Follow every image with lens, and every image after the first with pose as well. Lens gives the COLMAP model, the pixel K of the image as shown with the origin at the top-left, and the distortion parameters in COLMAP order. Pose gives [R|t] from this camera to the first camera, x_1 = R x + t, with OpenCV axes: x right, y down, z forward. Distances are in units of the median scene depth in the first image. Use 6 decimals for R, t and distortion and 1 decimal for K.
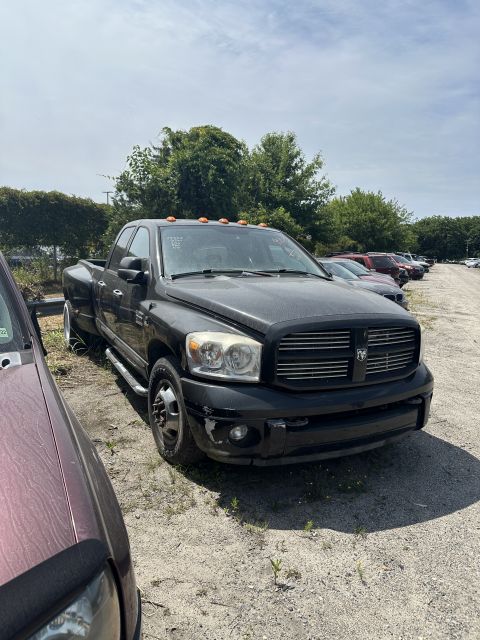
lens RADIAL K [[448.9, 0, 240.0], [0, 448.9, 320.0], [0, 0, 1]] dist [0.007040, -0.049029]
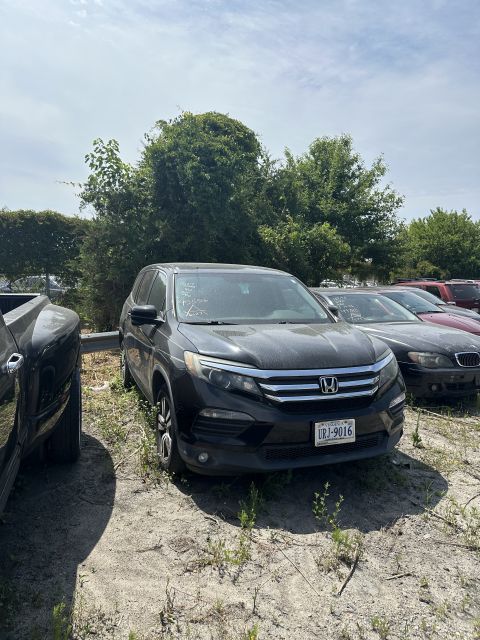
lens RADIAL K [[448.9, 0, 240.0], [0, 448.9, 320.0], [0, 0, 1]] dist [0.007040, -0.049029]
pose [[0.984722, 0.004826, -0.174067, 0.069637], [-0.015970, 0.997906, -0.062675, -0.026522], [0.173400, 0.064498, 0.982737, 0.188629]]
